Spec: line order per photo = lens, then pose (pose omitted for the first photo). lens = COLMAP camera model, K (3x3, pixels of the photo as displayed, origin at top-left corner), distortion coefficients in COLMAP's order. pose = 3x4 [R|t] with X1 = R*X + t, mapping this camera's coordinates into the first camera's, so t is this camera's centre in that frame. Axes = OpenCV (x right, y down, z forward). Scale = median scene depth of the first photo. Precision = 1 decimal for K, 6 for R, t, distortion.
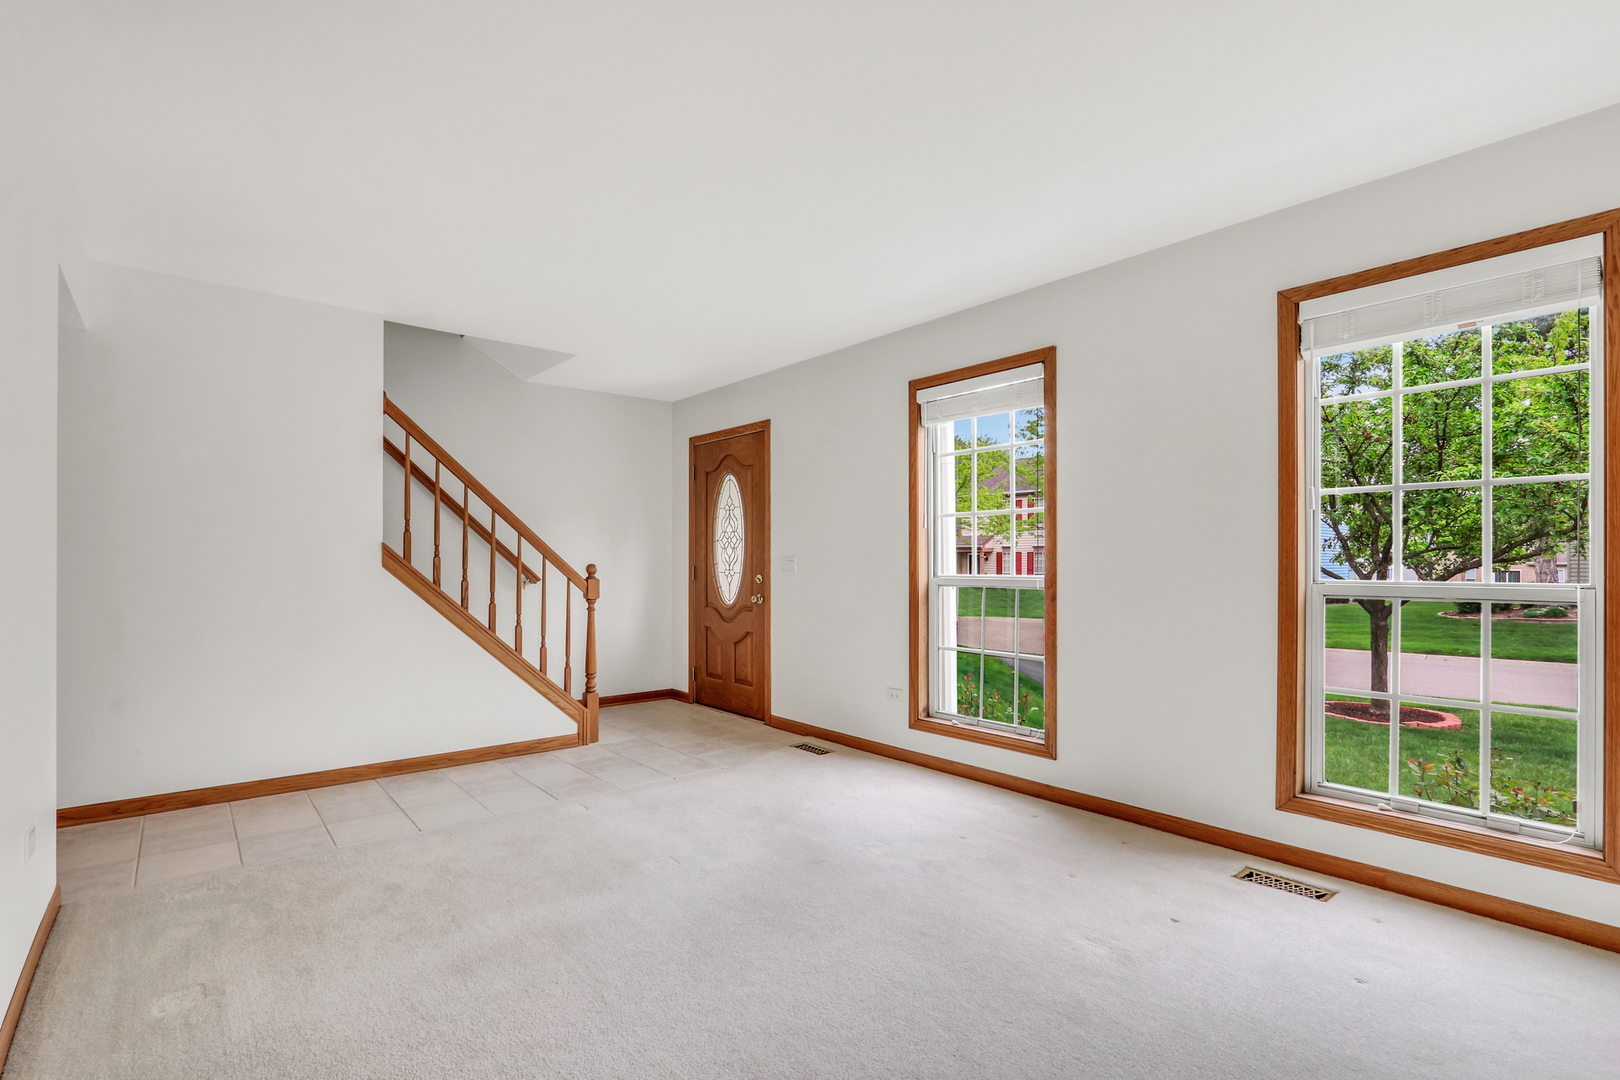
lens RADIAL K [[777.2, 0, 791.2], [0, 777.2, 572.8], [0, 0, 1]] dist [-0.019570, 0.001371]
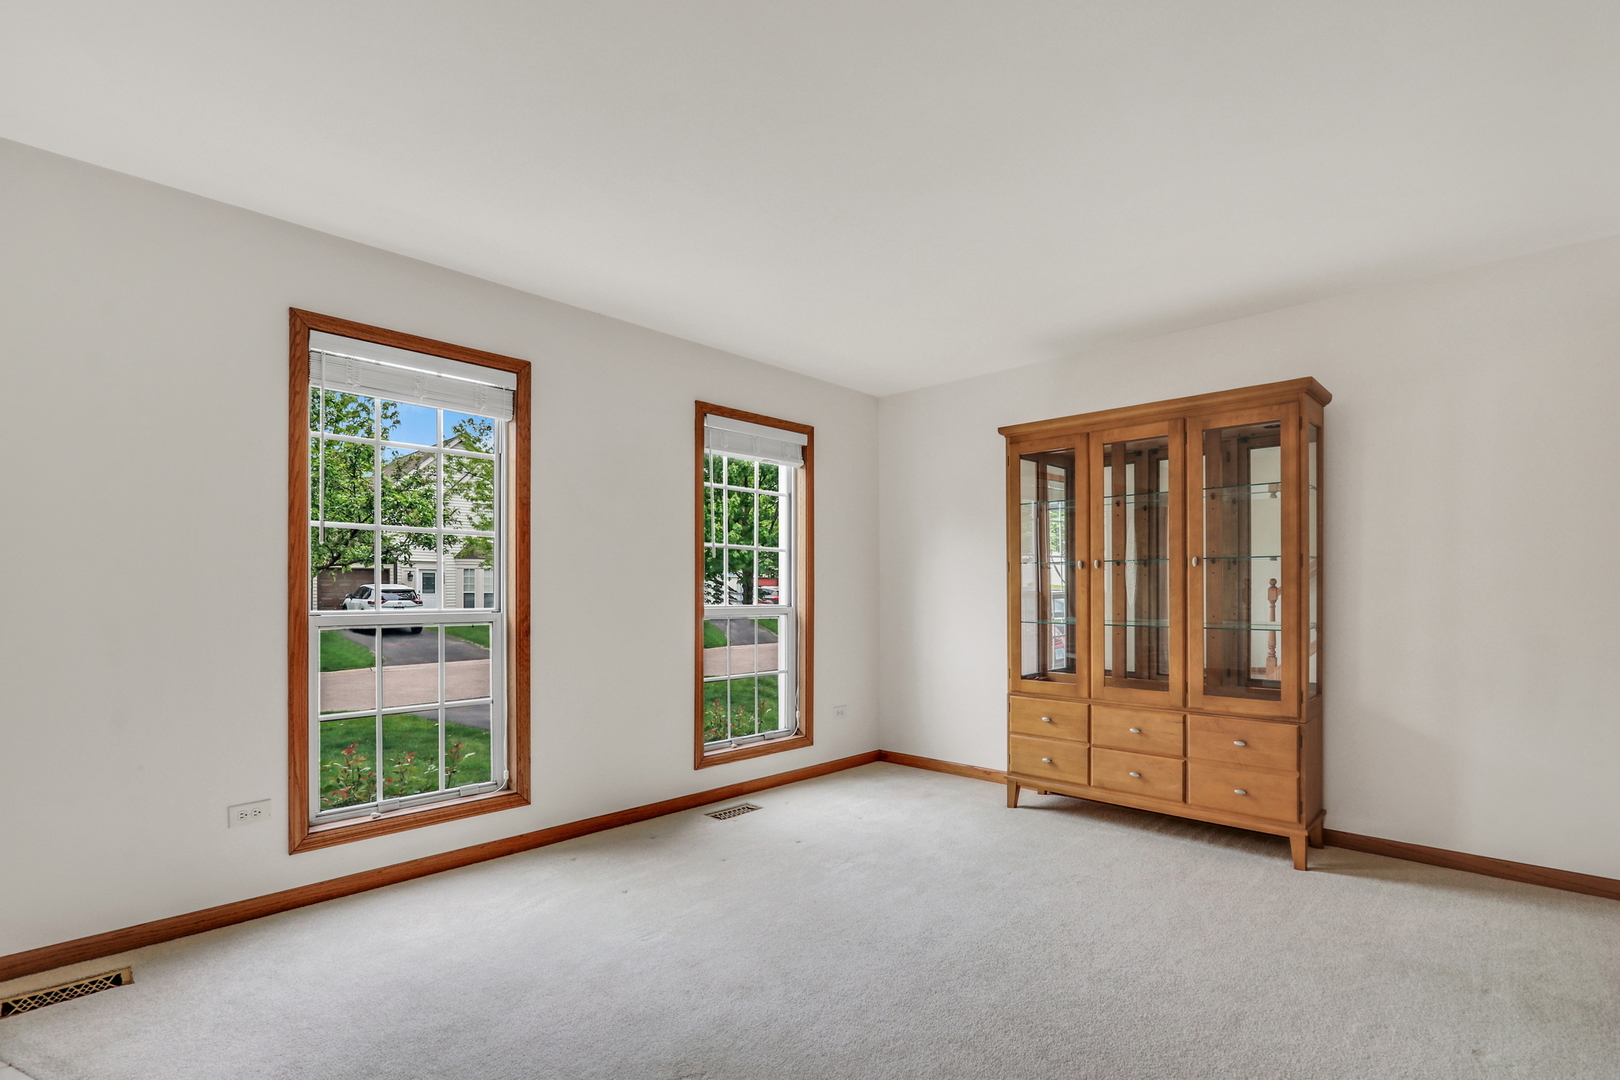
lens RADIAL K [[777.2, 0, 791.2], [0, 777.2, 572.8], [0, 0, 1]] dist [-0.019570, 0.001371]
pose [[-0.132207, 0.028341, 0.990817, -0.599690], [0.017212, 0.999506, -0.026293, -0.005137], [-0.991073, 0.013577, -0.132630, 0.769879]]
